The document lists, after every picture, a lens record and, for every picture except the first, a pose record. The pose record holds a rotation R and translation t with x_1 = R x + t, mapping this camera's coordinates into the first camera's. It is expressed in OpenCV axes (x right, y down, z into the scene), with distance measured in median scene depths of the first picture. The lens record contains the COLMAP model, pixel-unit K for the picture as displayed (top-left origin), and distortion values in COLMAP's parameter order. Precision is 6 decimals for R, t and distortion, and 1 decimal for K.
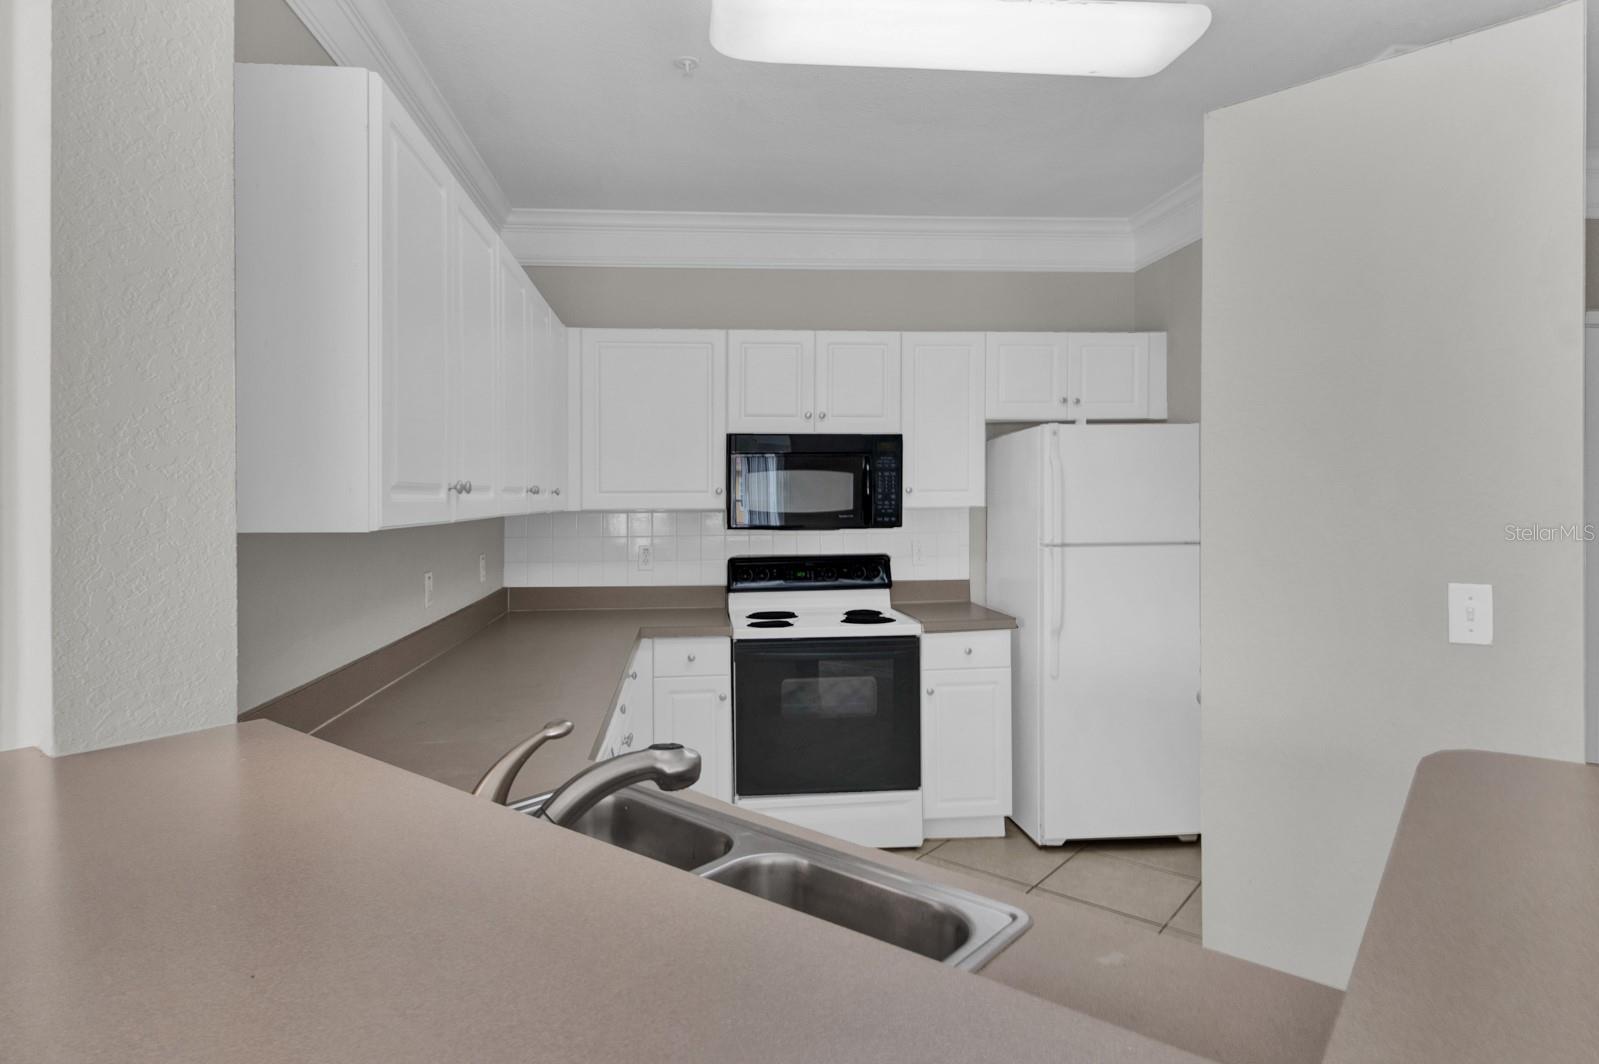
lens RADIAL K [[903.4, 0, 777.6], [0, 903.4, 493.1], [0, 0, 1]] dist [0.000774, -0.000084]
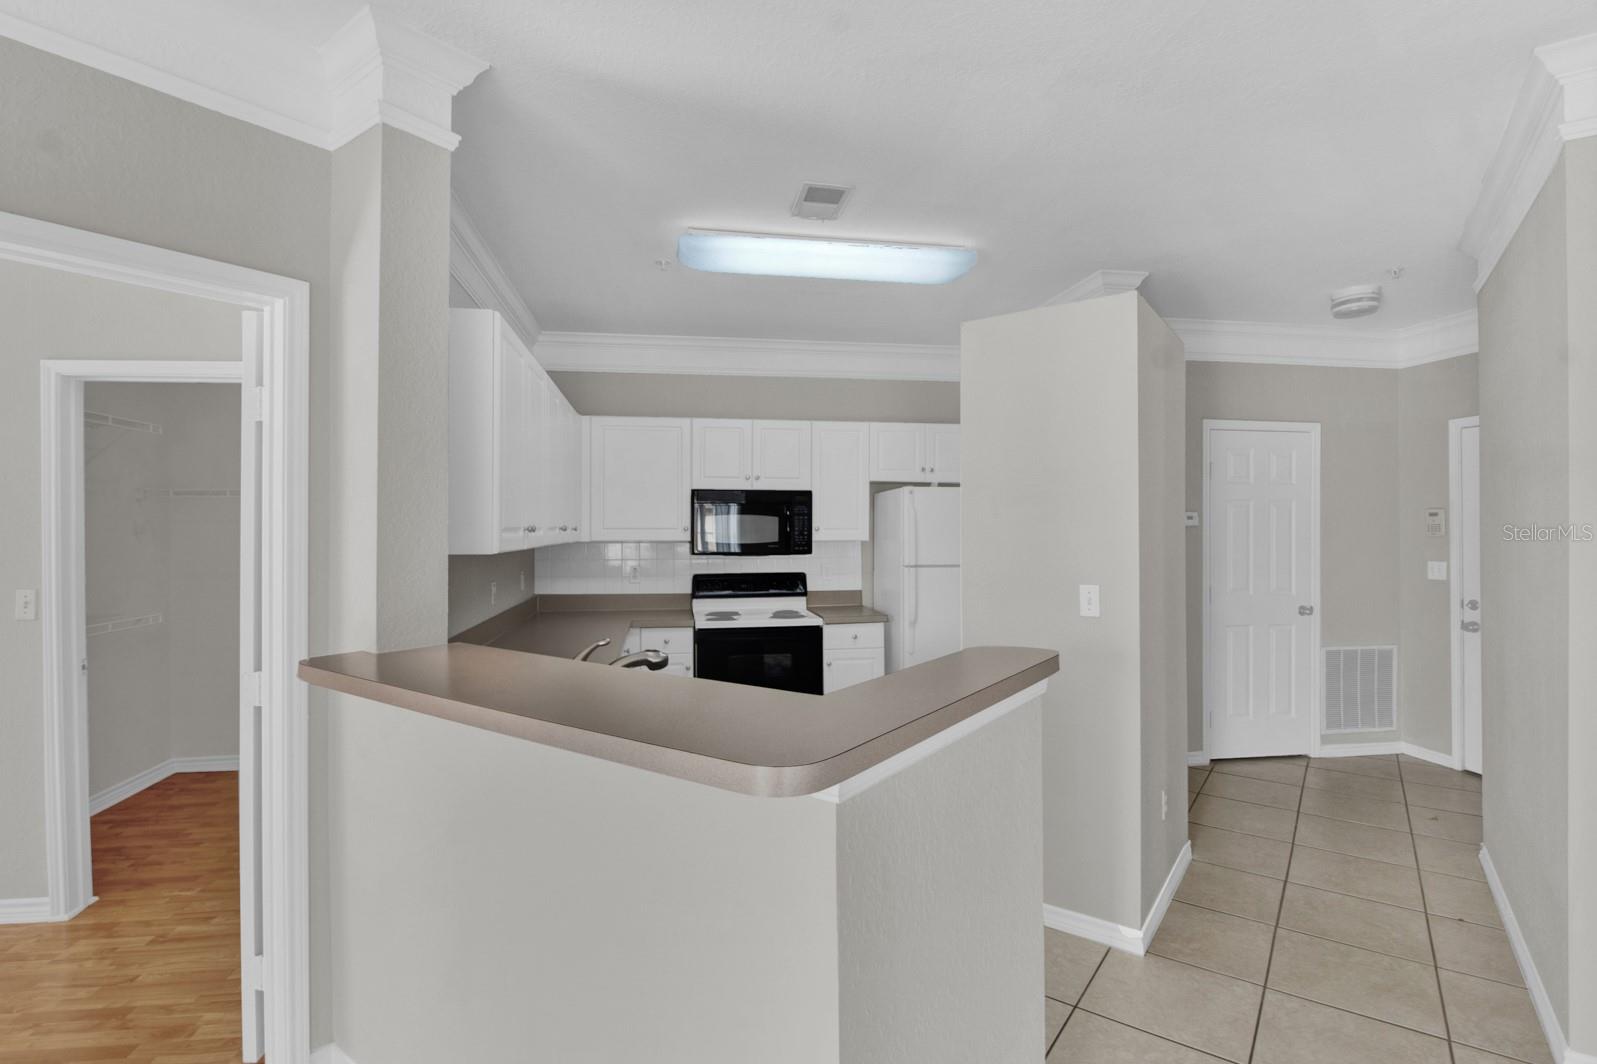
lens RADIAL K [[763.9, 0, 803.8], [0, 763.9, 518.9], [0, 0, 1]] dist [0.003012, -0.015324]
pose [[0.996815, 0.007194, 0.079429, 0.026366], [-0.006455, 0.999934, -0.009551, -0.007088], [-0.079492, 0.009008, 0.996795, -0.239776]]
